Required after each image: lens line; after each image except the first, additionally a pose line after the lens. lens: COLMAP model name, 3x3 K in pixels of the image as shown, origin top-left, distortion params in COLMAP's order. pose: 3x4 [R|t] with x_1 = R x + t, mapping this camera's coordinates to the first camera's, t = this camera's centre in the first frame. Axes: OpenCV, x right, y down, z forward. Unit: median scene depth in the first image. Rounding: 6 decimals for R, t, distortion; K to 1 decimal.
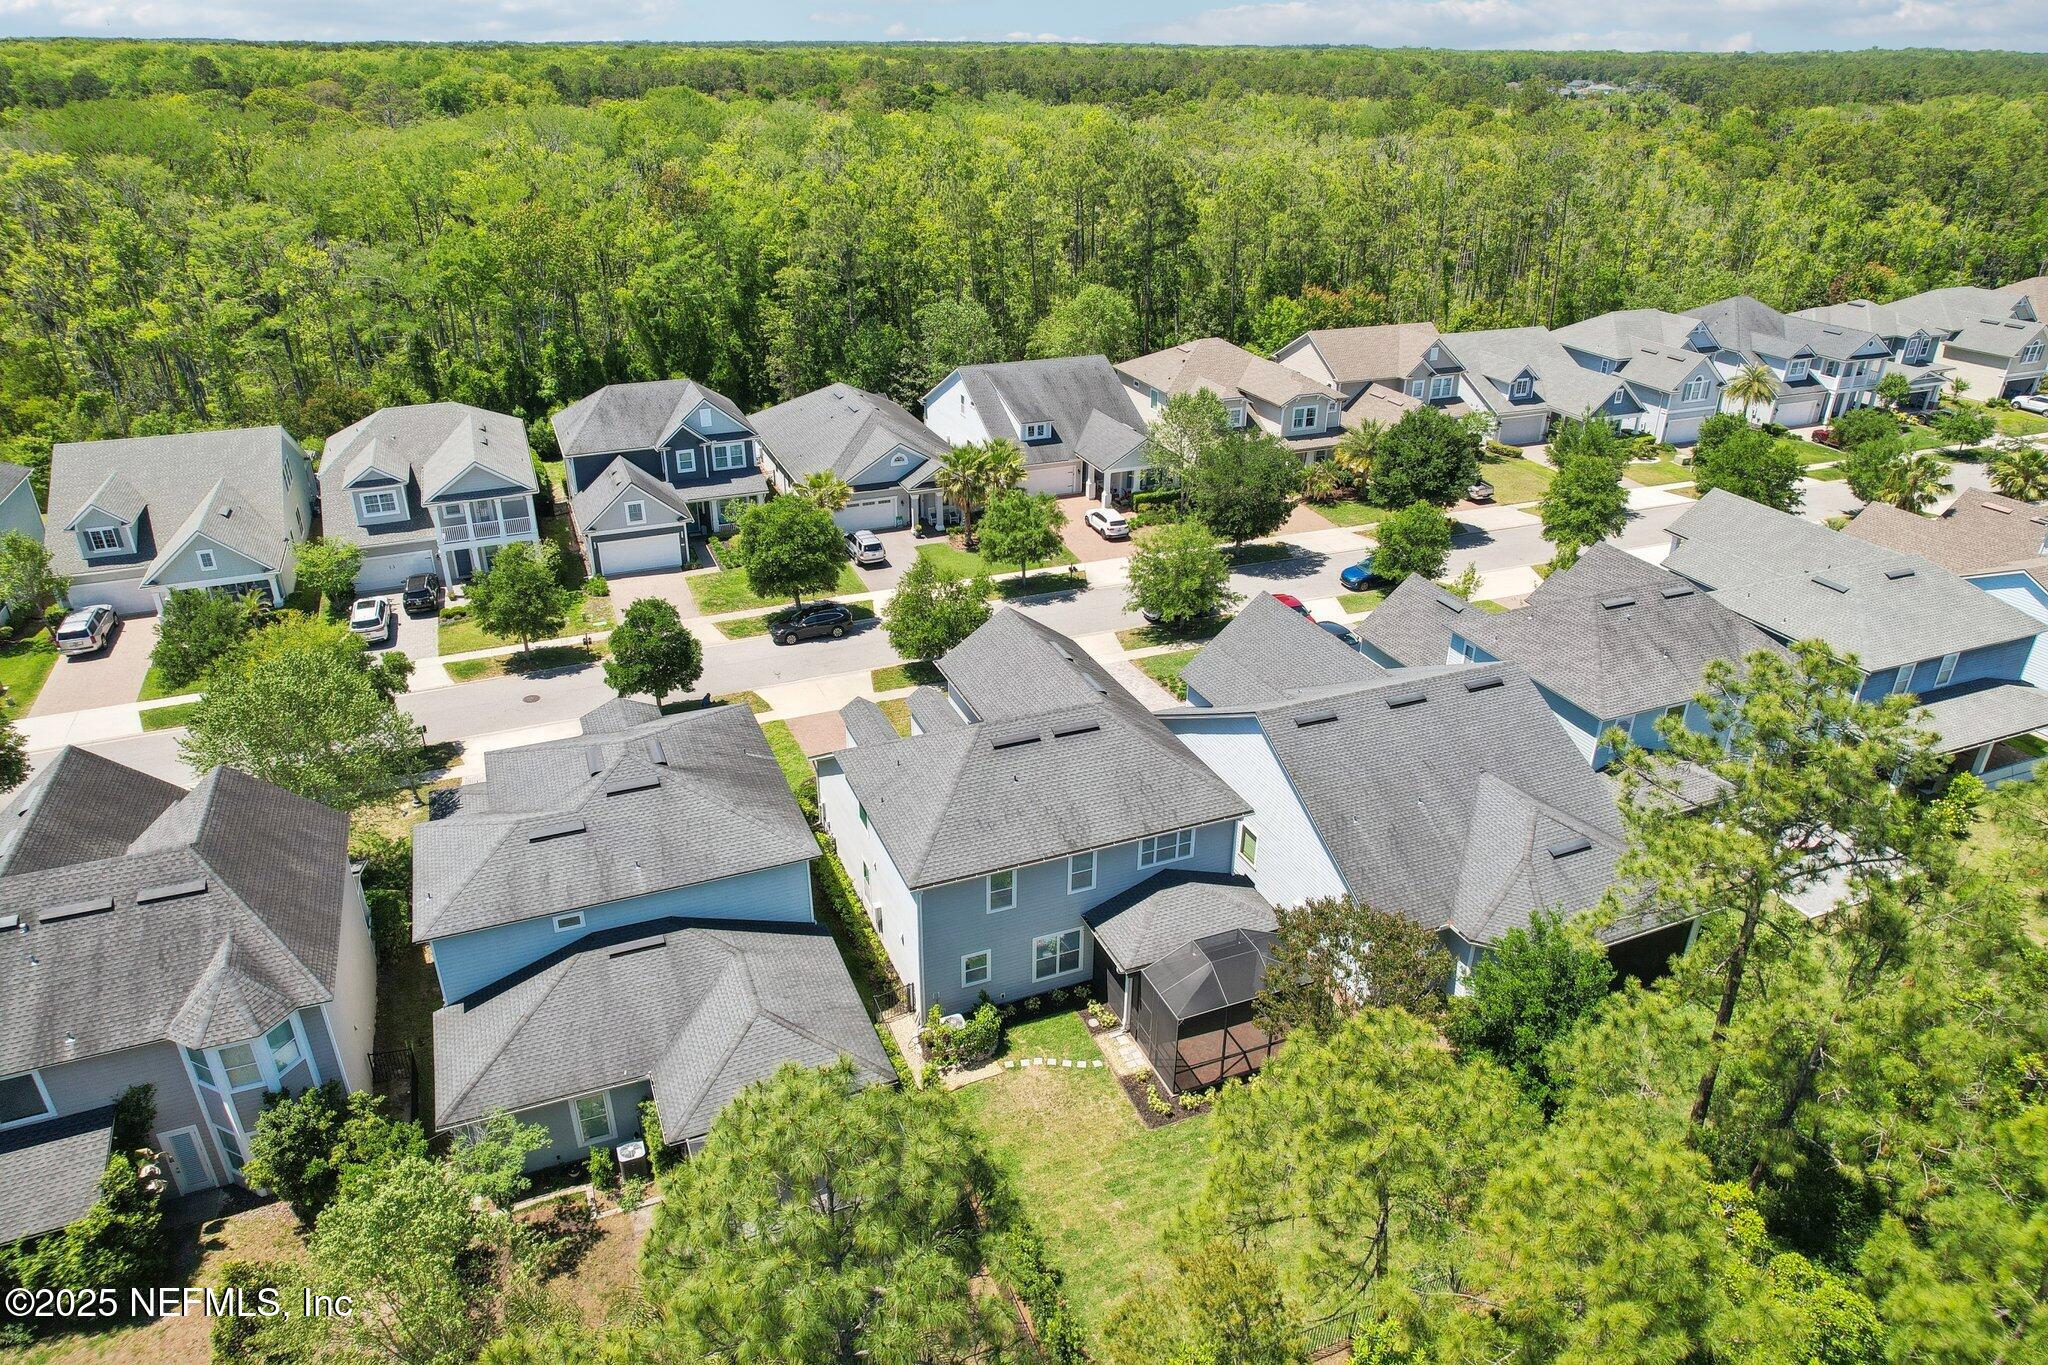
lens RADIAL K [[1318.1, 0, 998.9], [0, 1318.1, 675.5], [0, 0, 1]] dist [-0.030364, 0.000858]
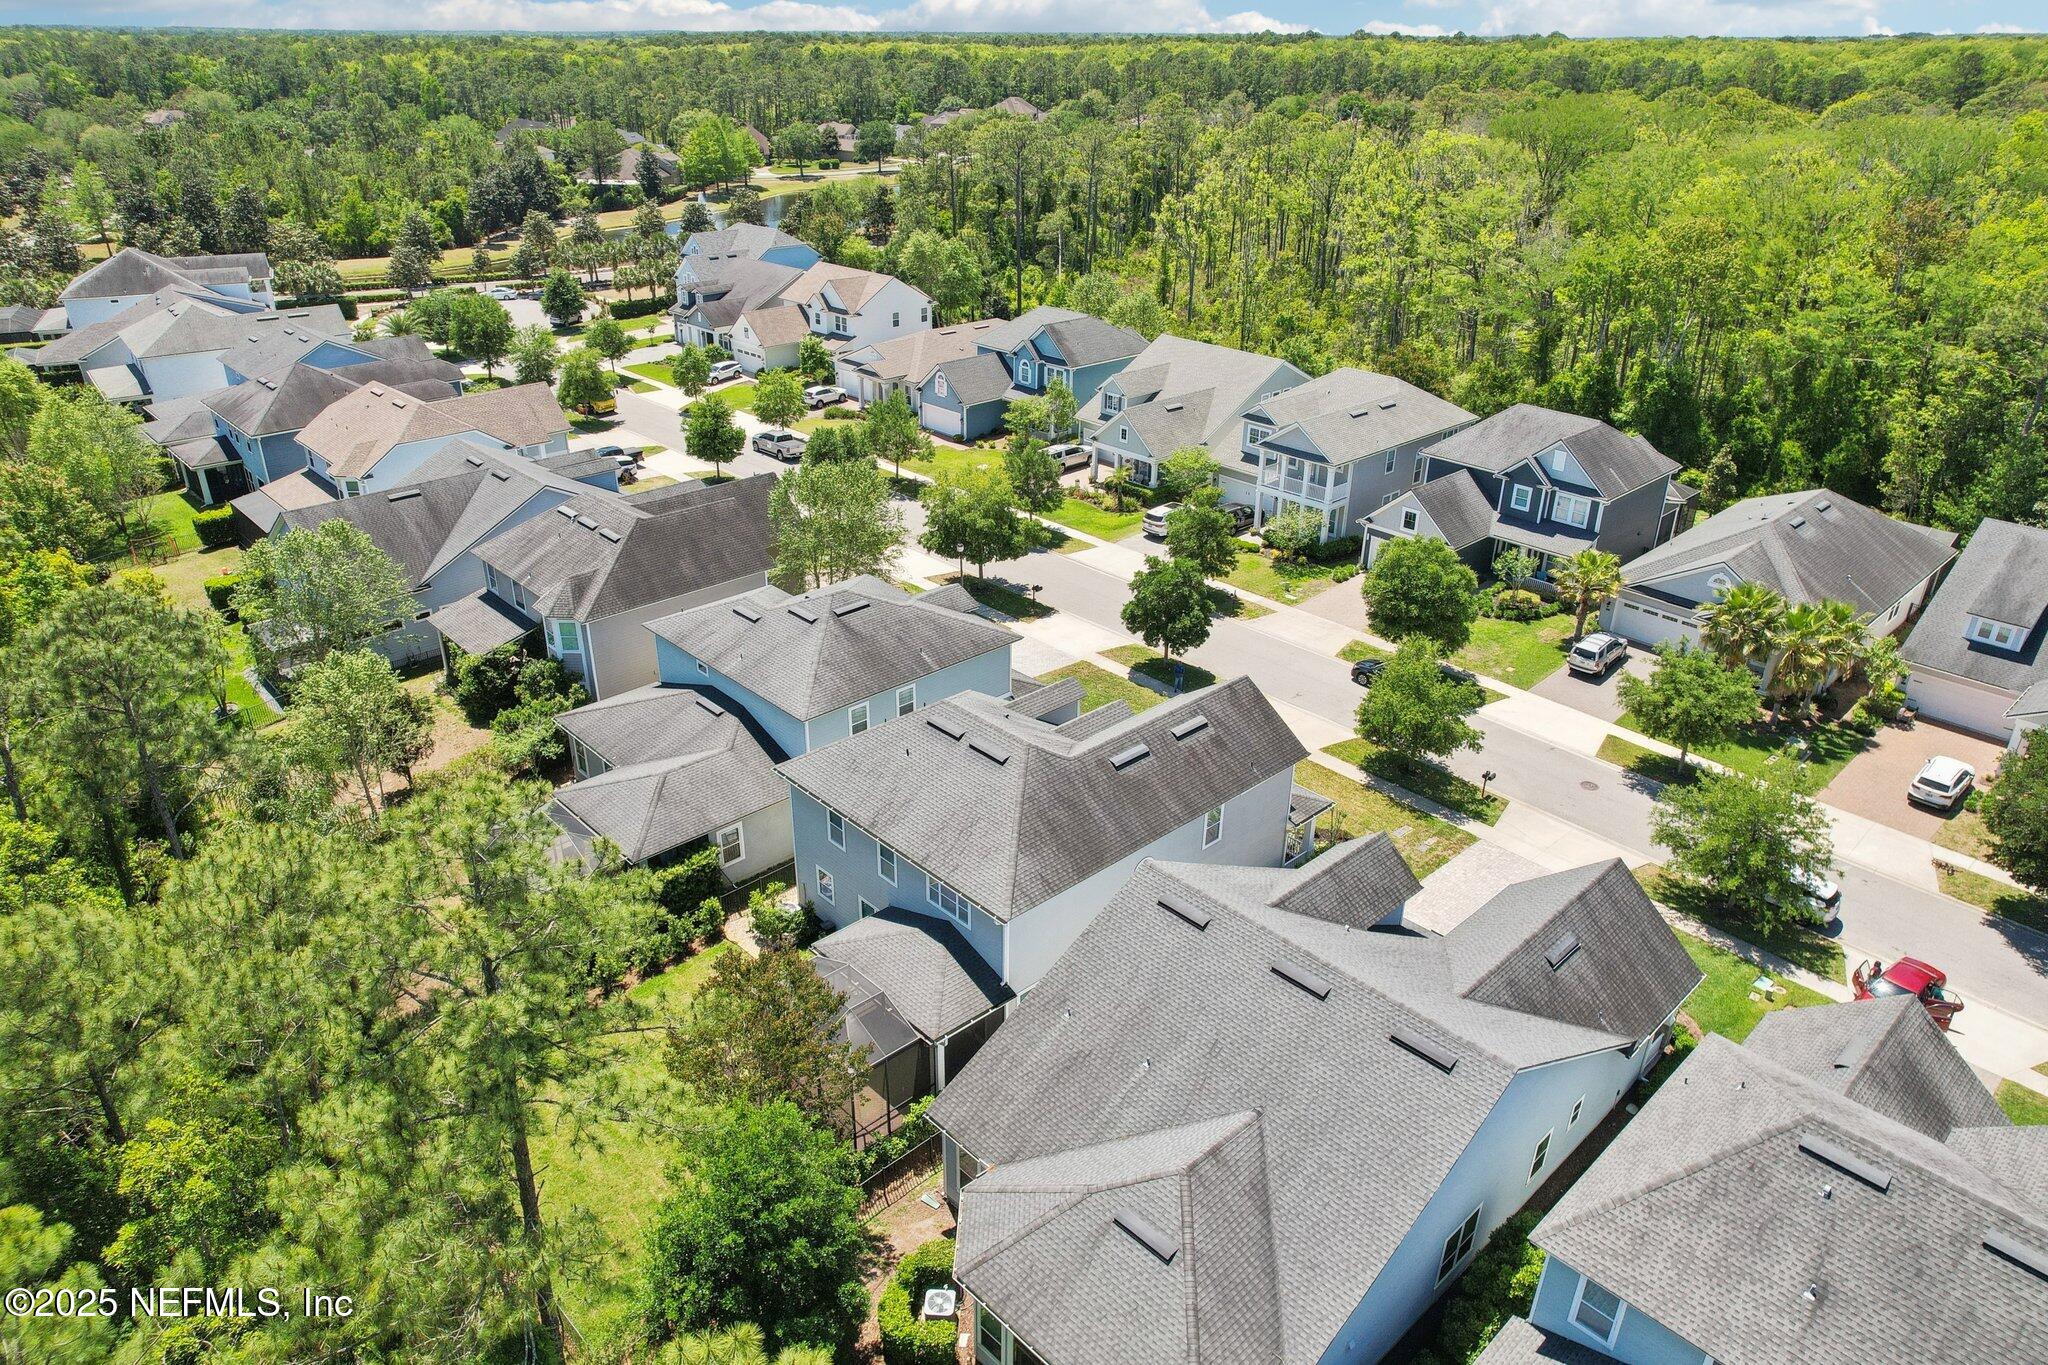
lens RADIAL K [[1318.1, 0, 998.9], [0, 1318.1, 675.5], [0, 0, 1]] dist [-0.030364, 0.000858]
pose [[0.357690, 0.414887, -0.836616, 0.831769], [-0.414003, 0.873487, 0.256168, -0.254340], [0.837054, 0.254733, 0.484202, 0.517751]]
